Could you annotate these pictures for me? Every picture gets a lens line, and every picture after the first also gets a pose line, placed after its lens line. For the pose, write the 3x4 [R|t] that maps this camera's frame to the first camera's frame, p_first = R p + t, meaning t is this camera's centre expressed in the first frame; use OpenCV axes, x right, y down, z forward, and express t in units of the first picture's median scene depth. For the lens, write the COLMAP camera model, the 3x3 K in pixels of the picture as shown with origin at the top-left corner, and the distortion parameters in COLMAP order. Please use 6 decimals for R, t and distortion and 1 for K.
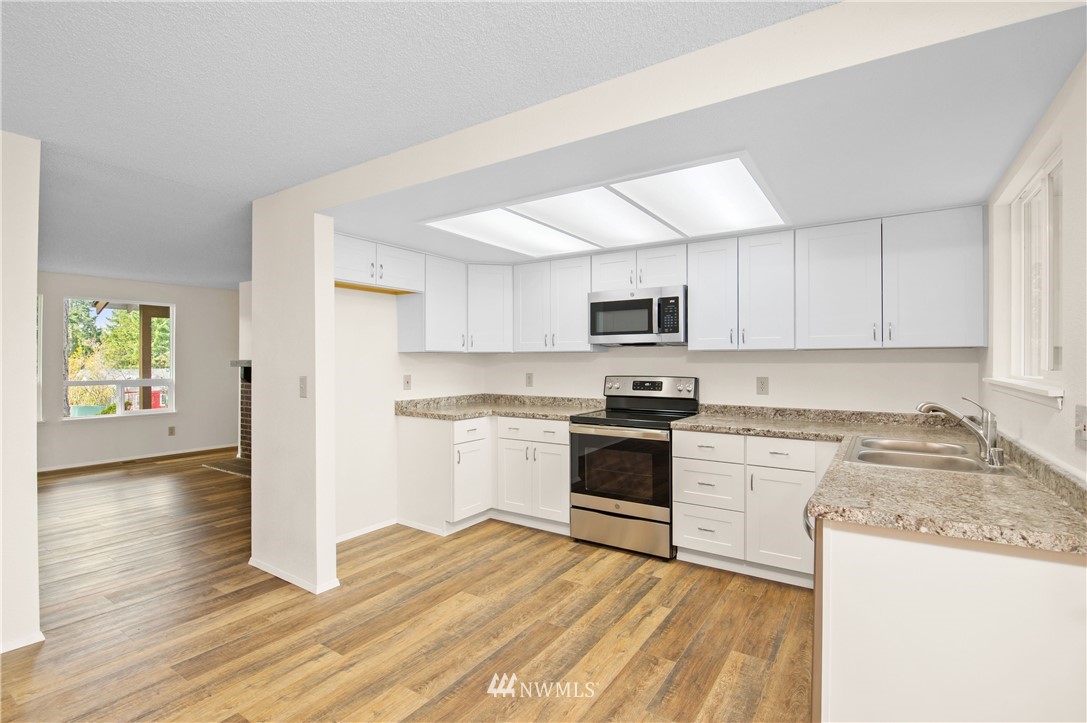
lens RADIAL K [[508.9, 0, 541.4], [0, 508.9, 359.4], [0, 0, 1]] dist [-0.002439, -0.003022]
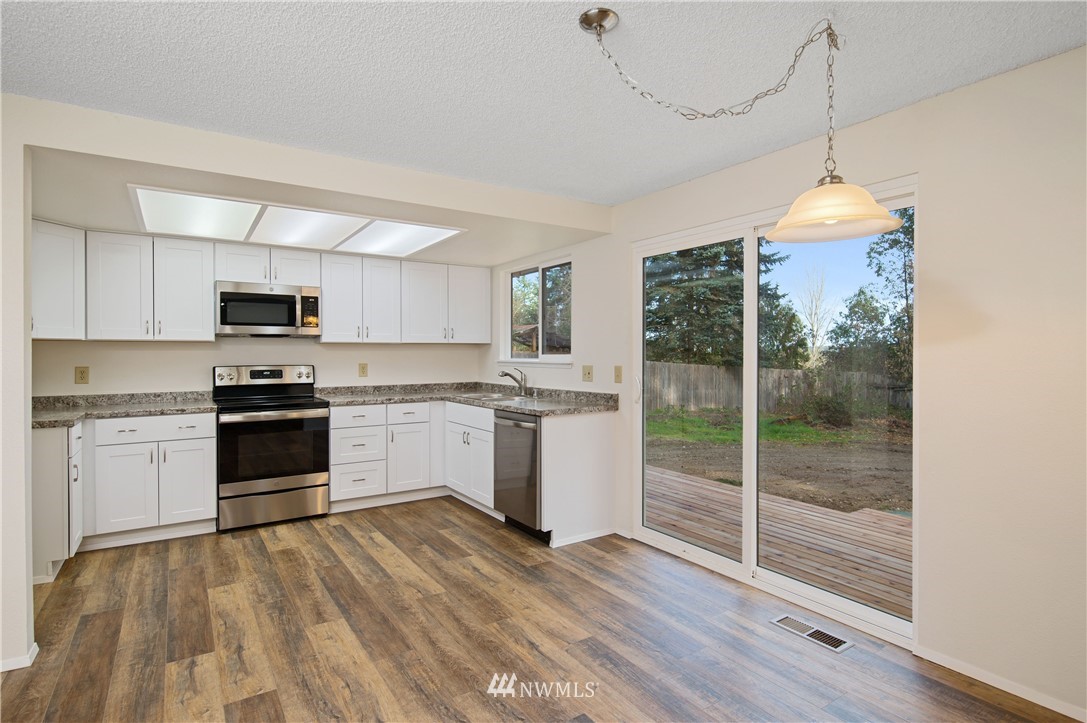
lens RADIAL K [[554.3, 0, 548.2], [0, 554.3, 356.4], [0, 0, 1]] dist [-0.001422, -0.009276]
pose [[0.385847, -0.005754, 0.922545, -0.727957], [0.000561, 0.999982, 0.006002, 0.008827], [-0.922563, -0.001798, 0.385843, 0.004147]]
